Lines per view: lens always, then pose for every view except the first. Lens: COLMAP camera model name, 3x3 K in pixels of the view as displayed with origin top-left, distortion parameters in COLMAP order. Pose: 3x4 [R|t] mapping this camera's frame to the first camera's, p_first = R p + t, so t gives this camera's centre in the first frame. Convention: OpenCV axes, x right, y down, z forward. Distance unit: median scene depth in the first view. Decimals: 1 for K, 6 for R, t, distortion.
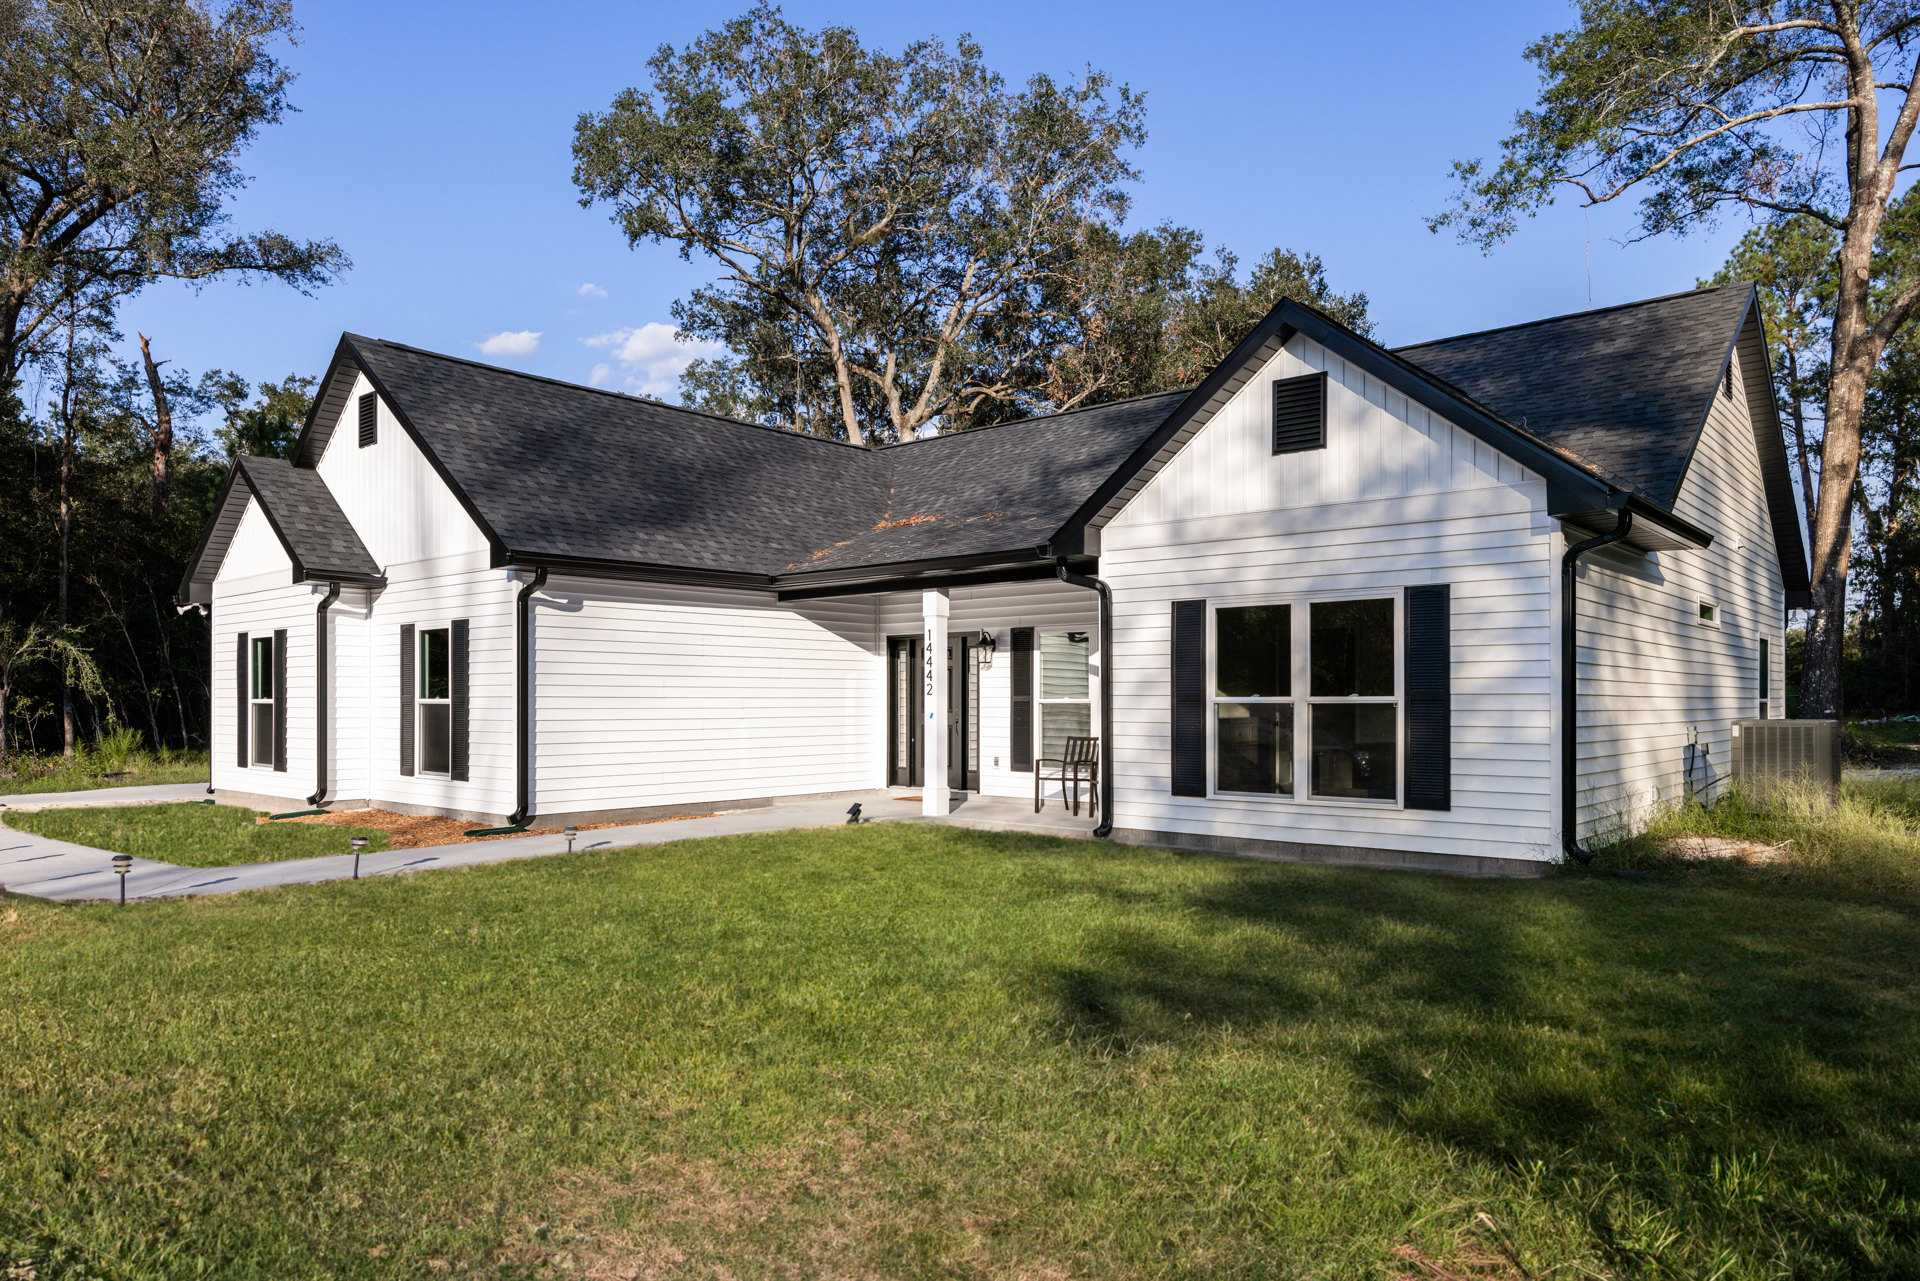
lens RADIAL K [[1223.5, 0, 959.9], [0, 1223.5, 652.3], [0, 0, 1]] dist [-0.000056, -0.001013]
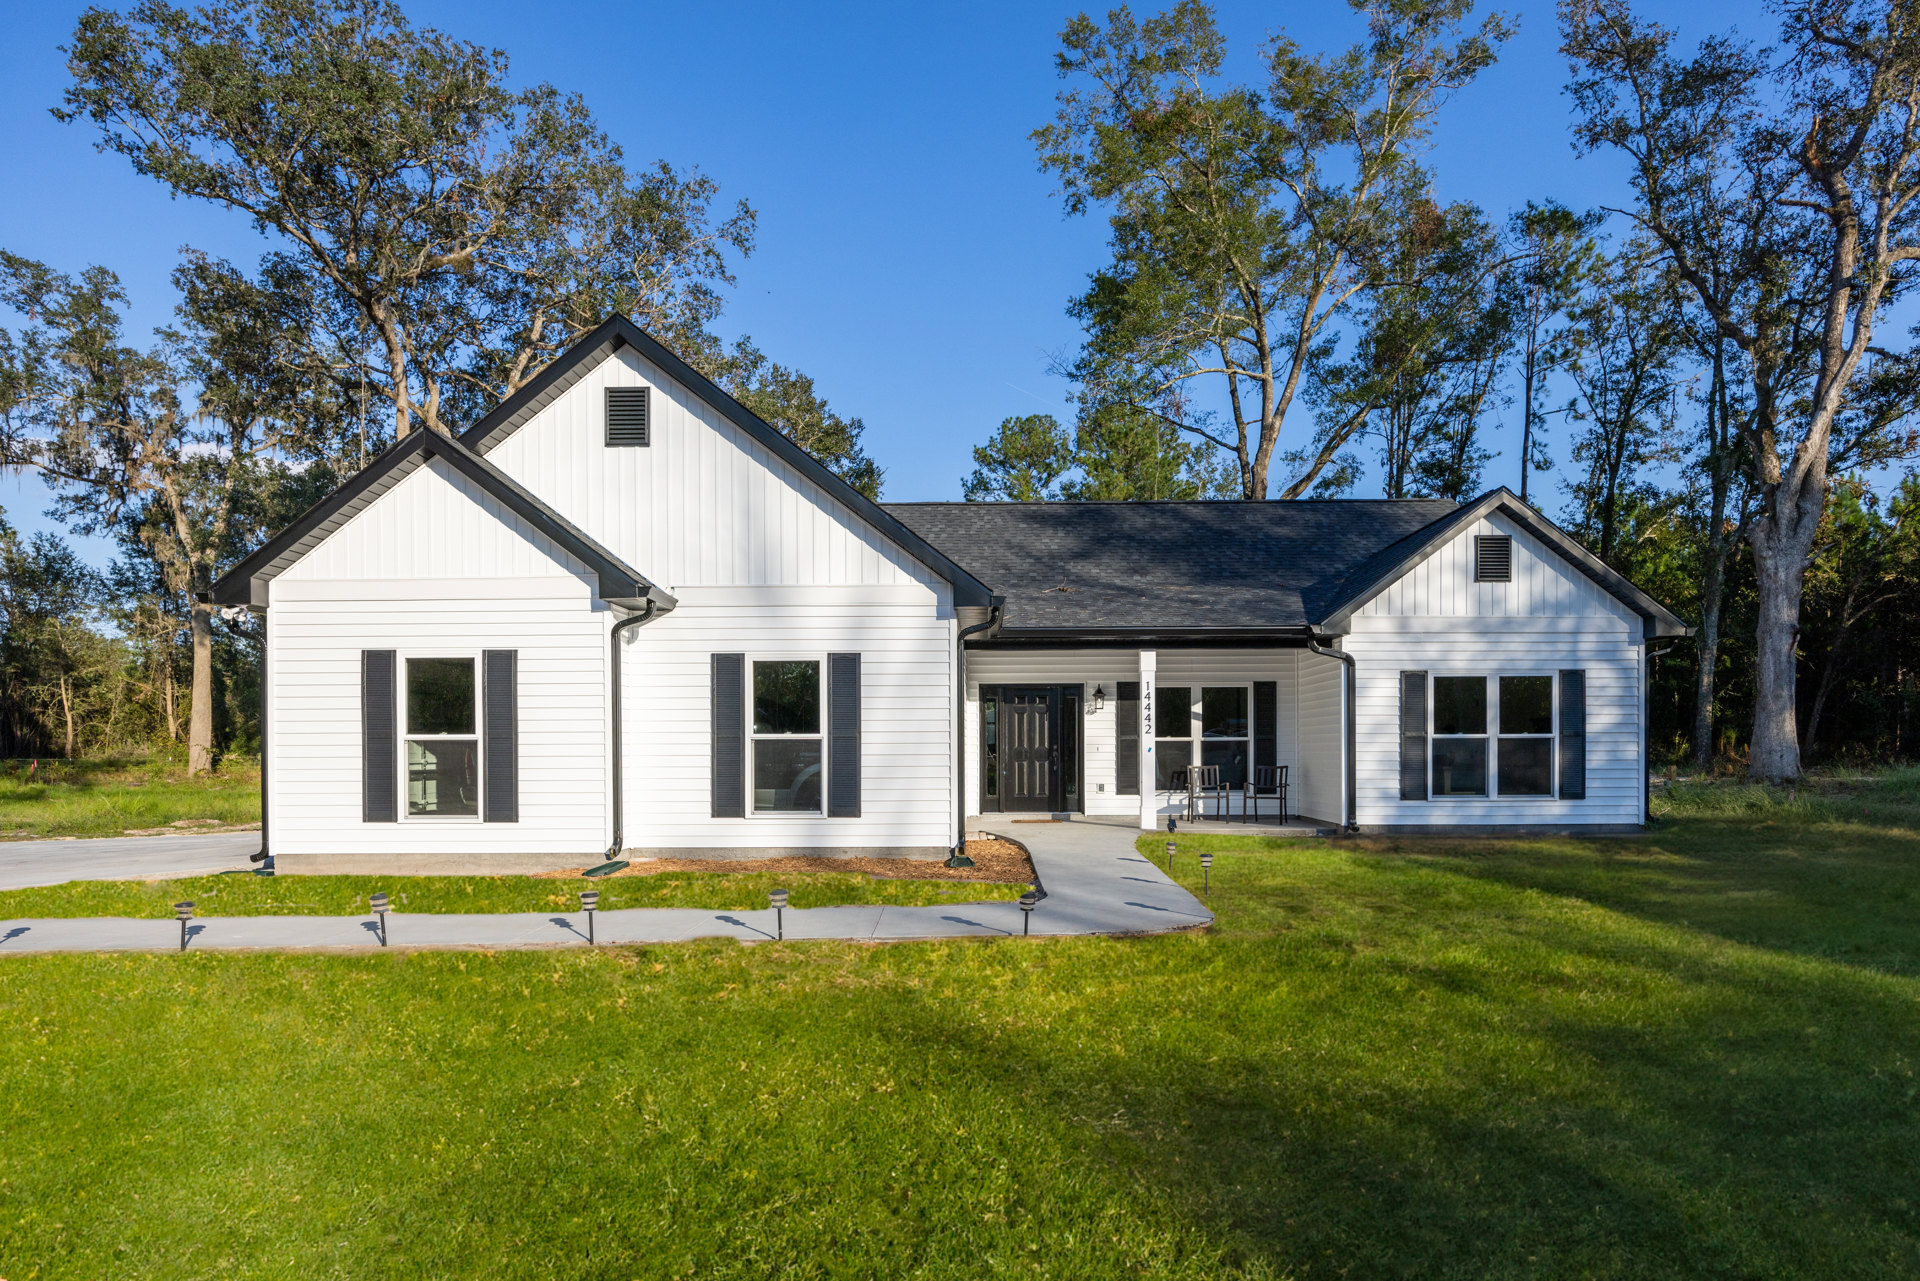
lens RADIAL K [[1049.0, 0, 957.8], [0, 1049.0, 687.3], [0, 0, 1]] dist [-0.003700, -0.000140]
pose [[0.760975, 0.034474, 0.647865, -1.117910], [-0.024283, 0.999401, -0.024658, 0.024661], [-0.648327, 0.003032, 0.761356, 0.394732]]
